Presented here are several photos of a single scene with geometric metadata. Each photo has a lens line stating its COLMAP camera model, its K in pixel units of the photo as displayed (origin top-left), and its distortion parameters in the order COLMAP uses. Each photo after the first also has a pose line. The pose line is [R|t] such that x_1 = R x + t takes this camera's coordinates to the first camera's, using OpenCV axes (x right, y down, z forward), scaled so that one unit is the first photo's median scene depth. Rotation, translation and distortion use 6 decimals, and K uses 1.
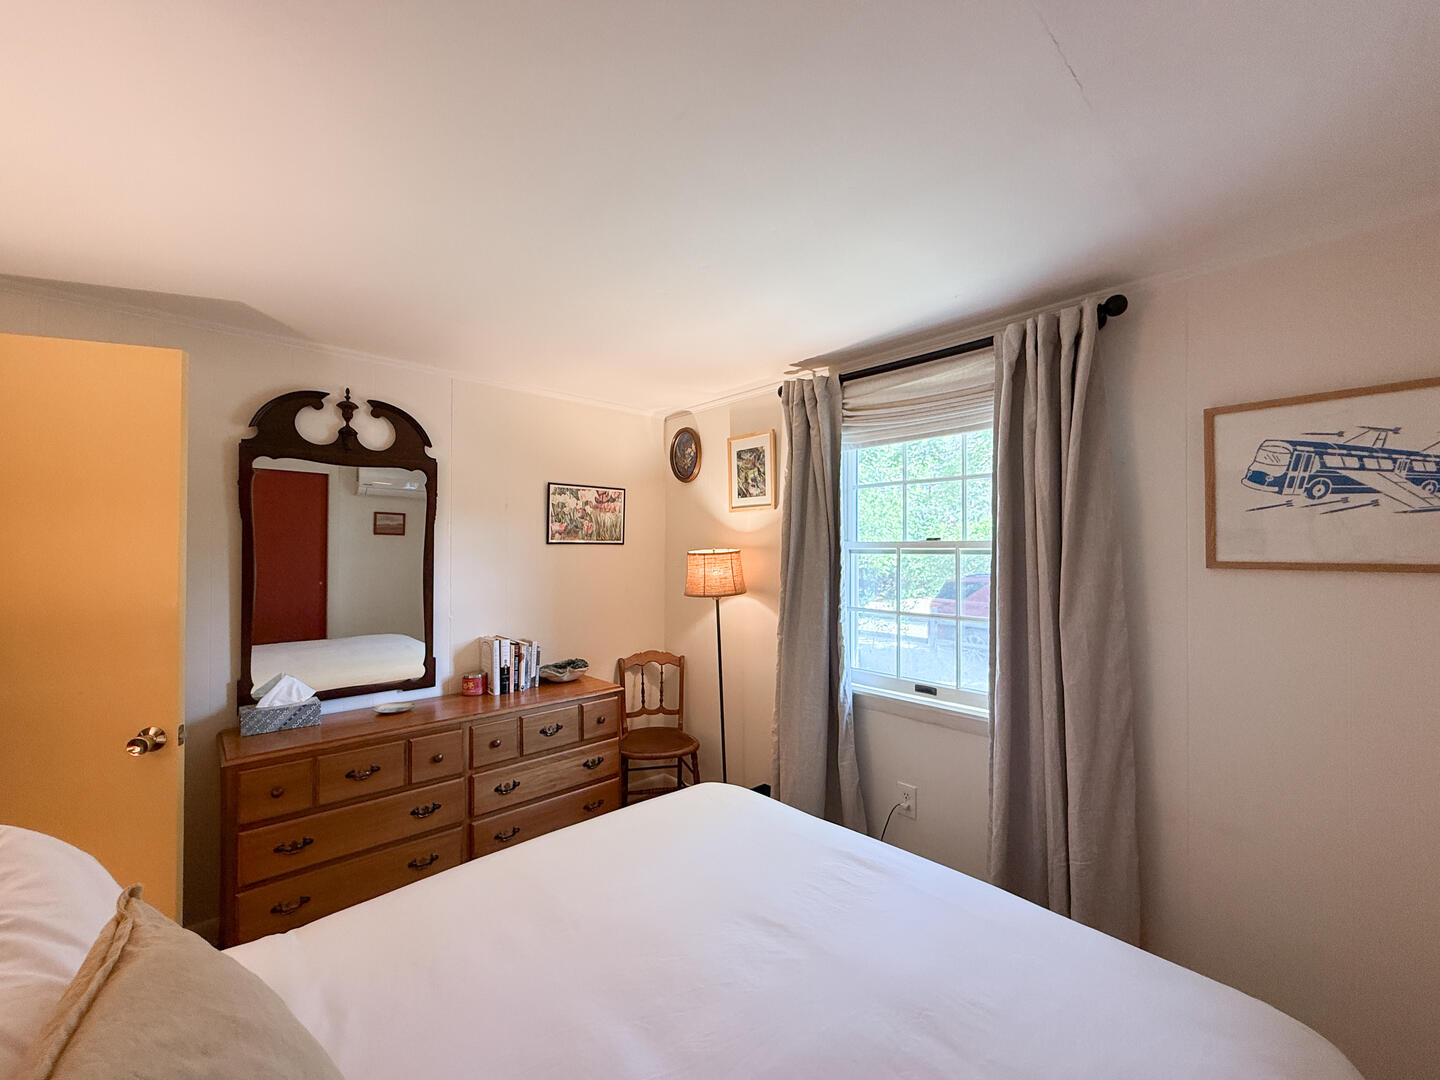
lens RADIAL K [[582.3, 0, 740.1], [0, 582.3, 544.3], [0, 0, 1]] dist [0.000177, 0.000160]
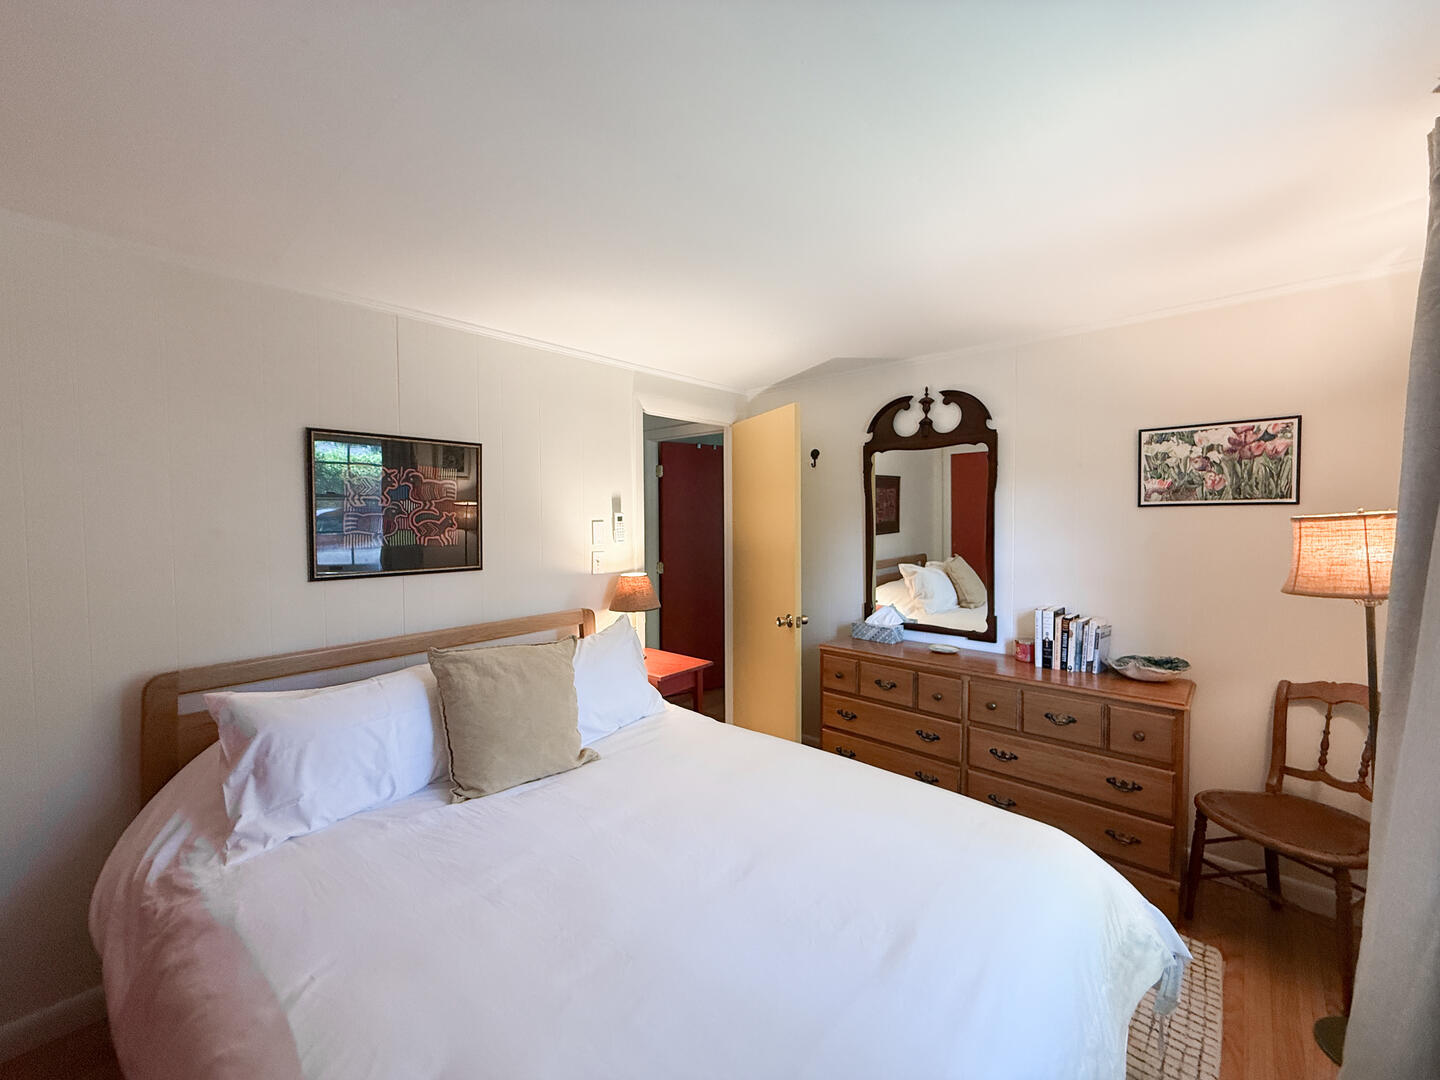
lens RADIAL K [[582.3, 0, 740.1], [0, 582.3, 544.3], [0, 0, 1]] dist [0.000177, 0.000160]
pose [[0.078502, 0.040122, -0.996106, 0.476205], [0.016056, 0.999009, 0.041505, 0.009613], [0.996785, -0.019251, 0.077780, 0.428292]]
